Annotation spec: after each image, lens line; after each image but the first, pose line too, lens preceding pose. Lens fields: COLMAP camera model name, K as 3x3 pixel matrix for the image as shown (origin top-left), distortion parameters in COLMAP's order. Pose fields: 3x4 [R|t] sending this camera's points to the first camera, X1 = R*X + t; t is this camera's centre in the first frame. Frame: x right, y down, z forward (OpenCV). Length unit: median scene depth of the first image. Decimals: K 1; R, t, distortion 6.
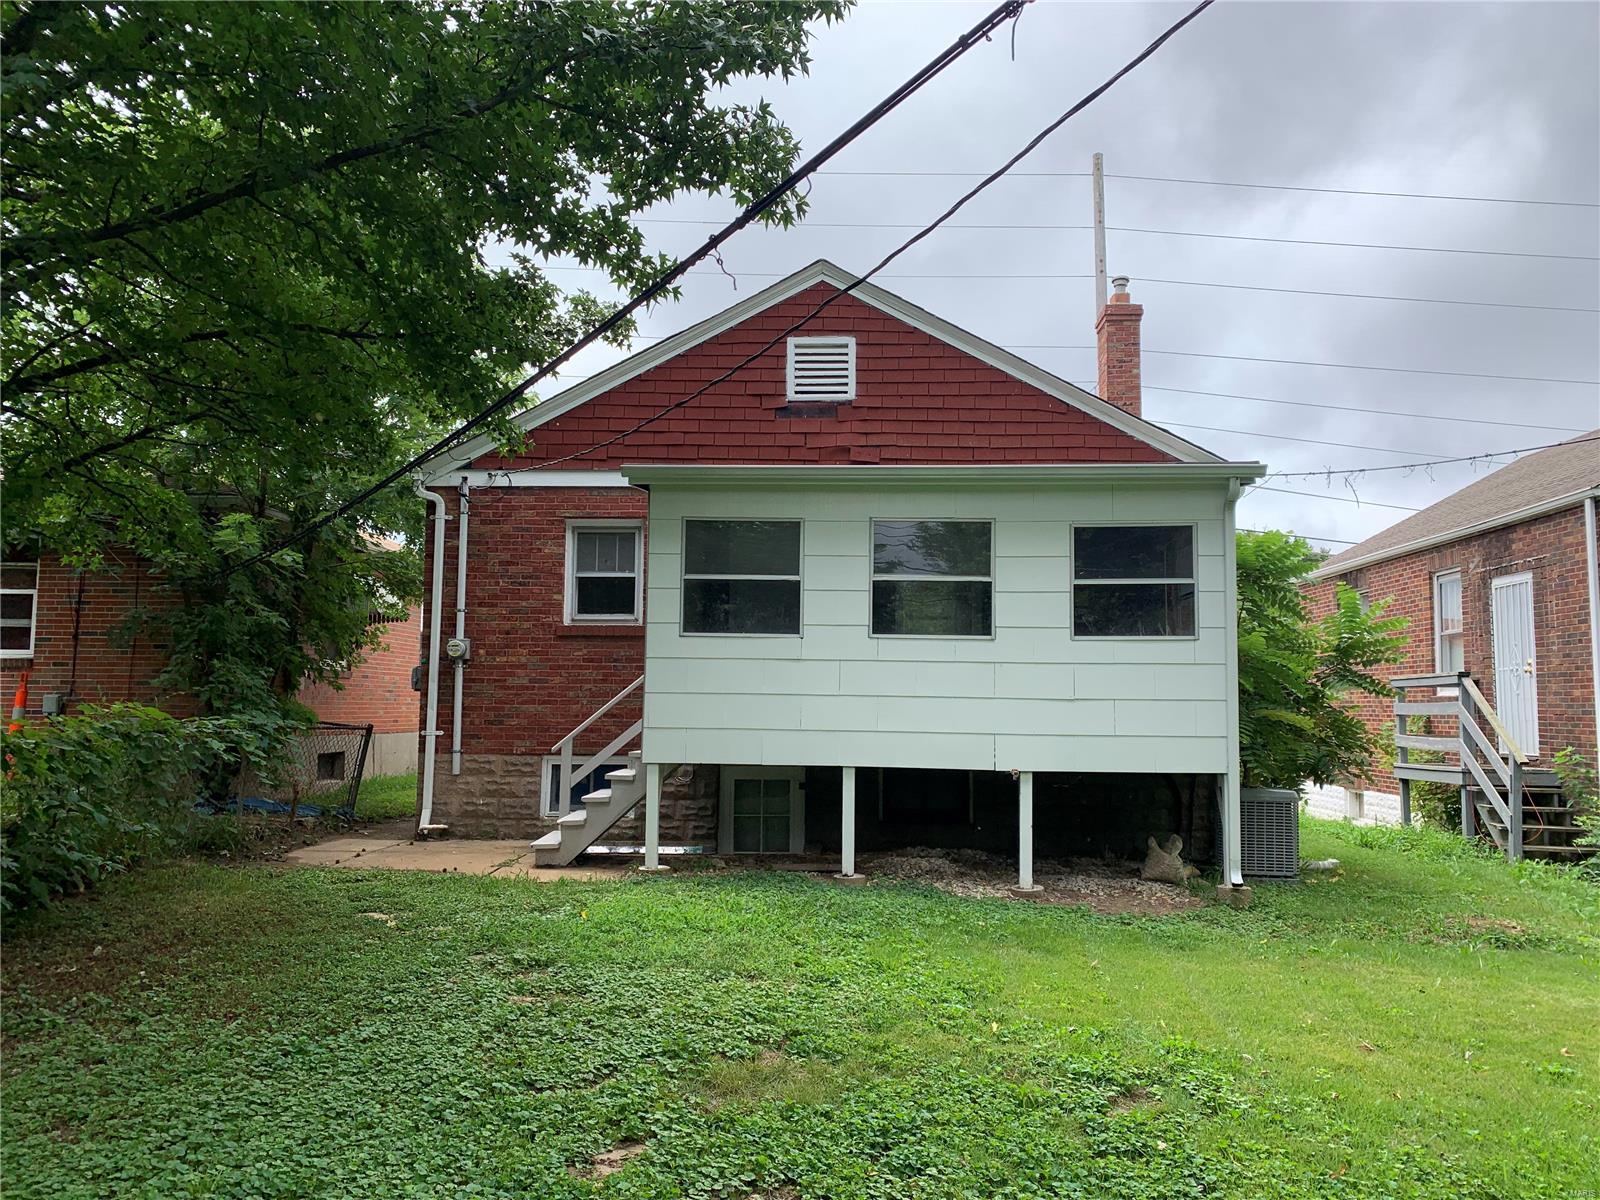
lens RADIAL K [[1227.6, 0, 800.5], [0, 1227.6, 580.0], [0, 0, 1]] dist [0.094153, -0.102442]
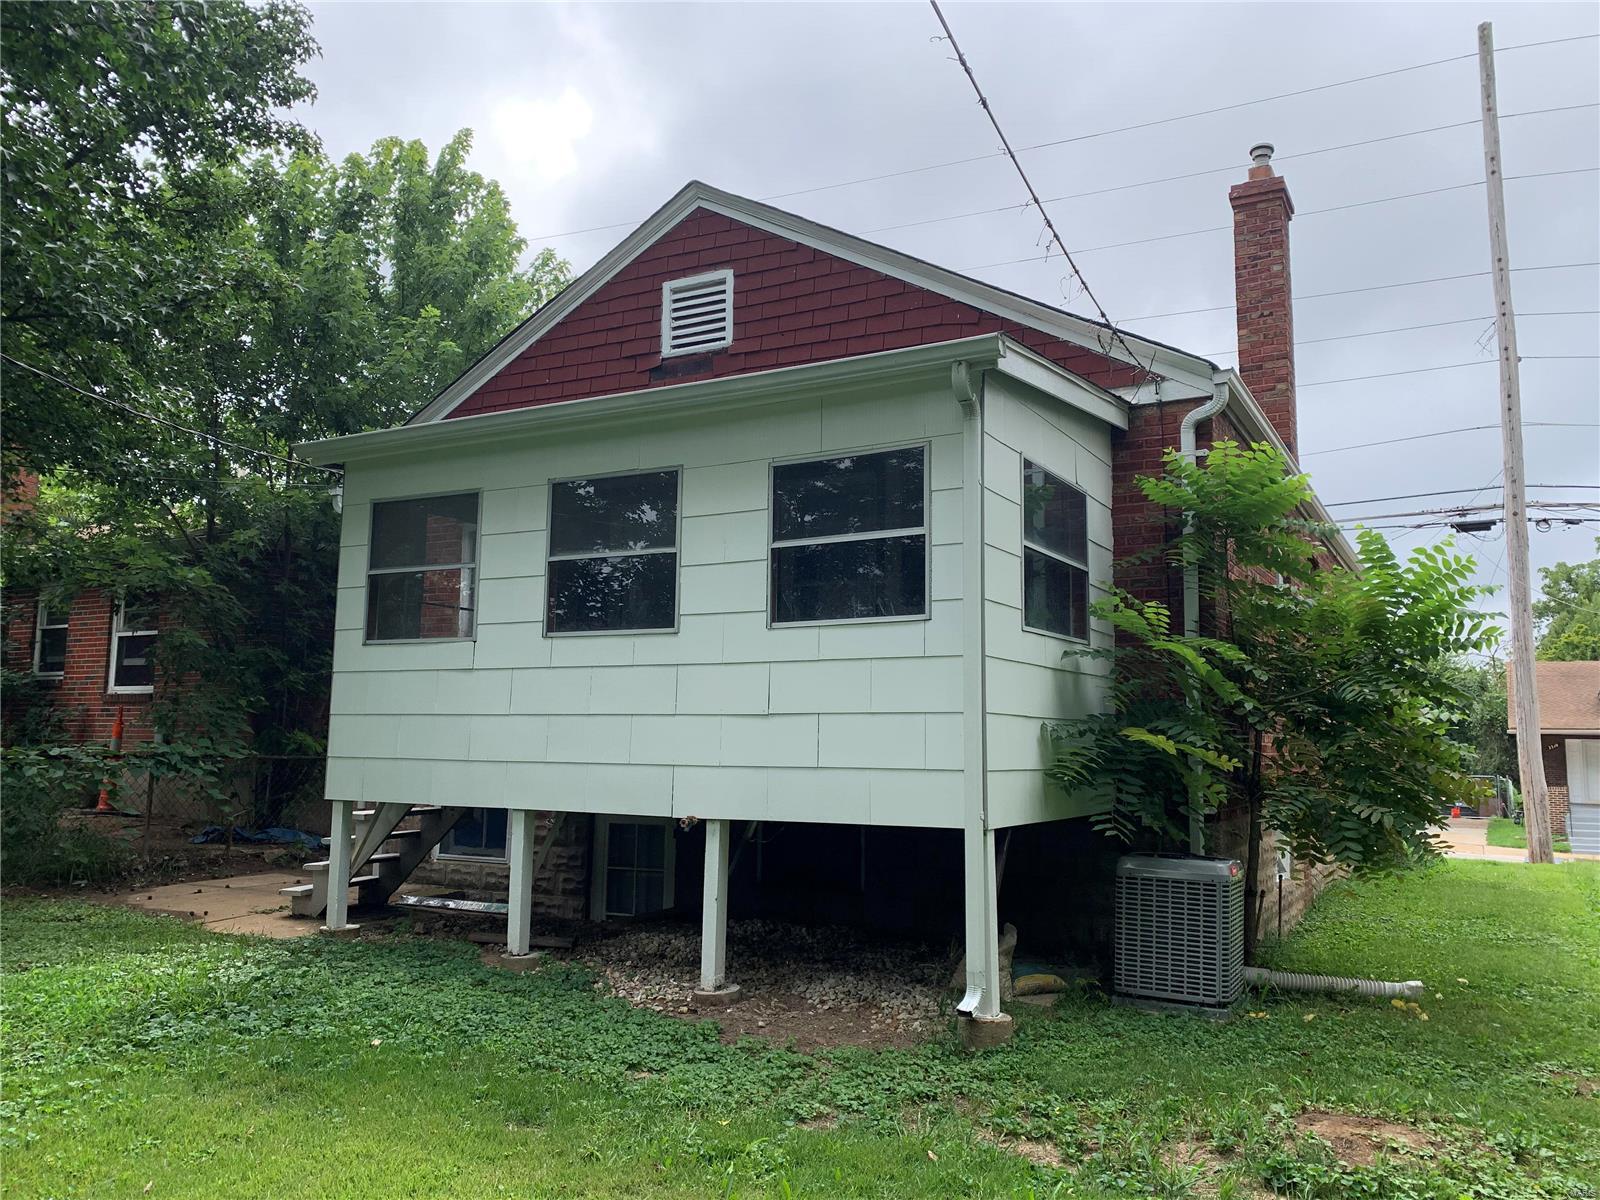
lens RADIAL K [[1227.6, 0, 800.5], [0, 1227.6, 580.0], [0, 0, 1]] dist [0.094153, -0.102442]
pose [[0.901641, -0.056387, -0.428794, 0.426110], [0.041784, 0.998184, -0.043401, 0.041575], [0.430463, 0.021216, 0.902359, 0.311225]]
